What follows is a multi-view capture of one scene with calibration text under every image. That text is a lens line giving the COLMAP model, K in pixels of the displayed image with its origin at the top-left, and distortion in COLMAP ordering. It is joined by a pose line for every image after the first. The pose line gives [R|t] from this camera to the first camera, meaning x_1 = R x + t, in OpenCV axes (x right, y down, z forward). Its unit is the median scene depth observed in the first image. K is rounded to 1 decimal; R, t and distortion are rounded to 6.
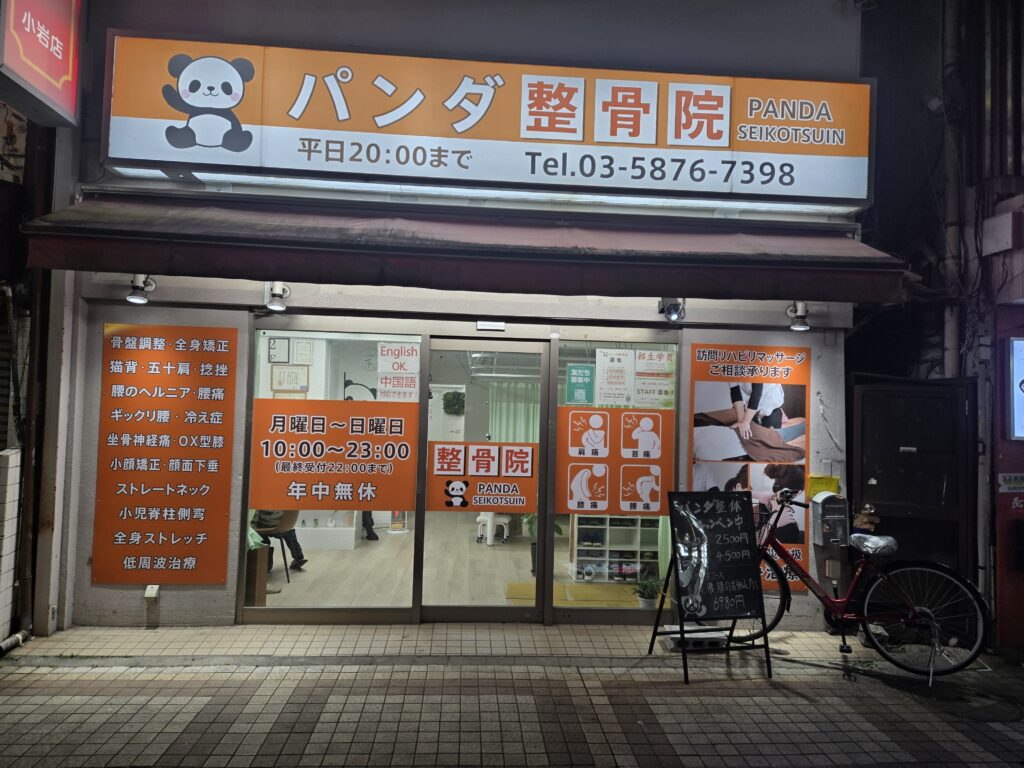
lens RADIAL K [[684.3, 0, 509.5], [0, 684.3, 385.4], [0, 0, 1]] dist [0.010114, -0.000106]
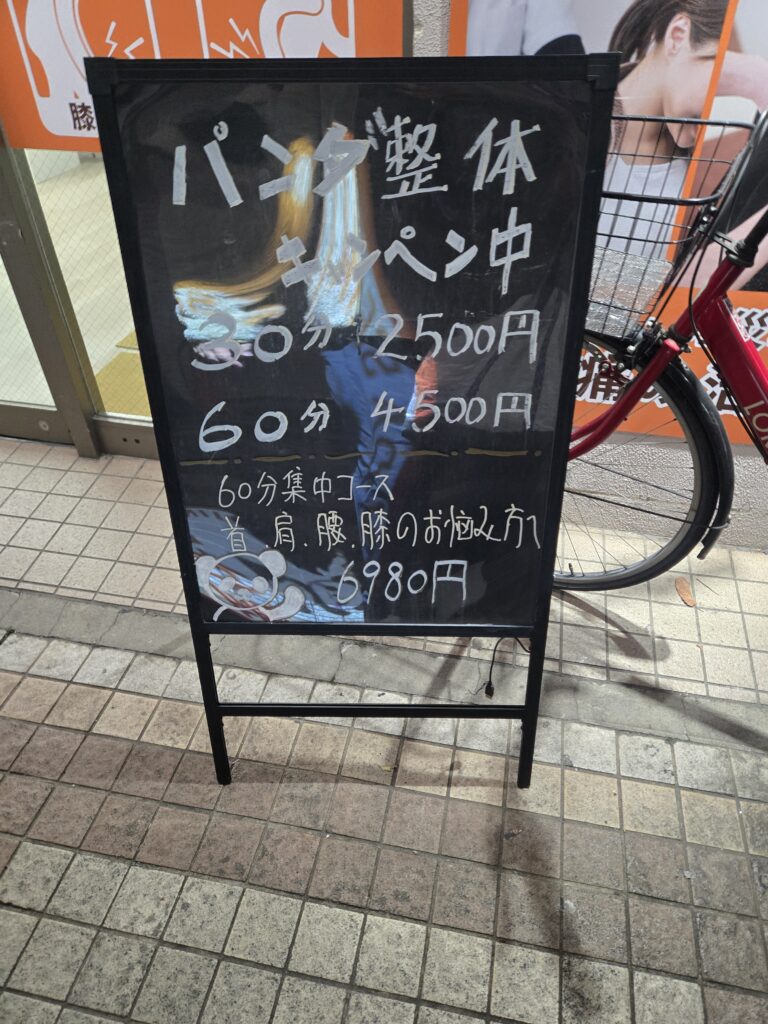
lens RADIAL K [[684.3, 0, 385.8], [0, 684.3, 515.9], [0, 0, 1]] dist [0.010114, -0.000106]
pose [[0.964442, 0.140796, -0.223672, 0.359123], [0.045817, 0.744415, 0.666144, 0.127041], [0.260295, -0.652705, 0.711494, 0.816407]]
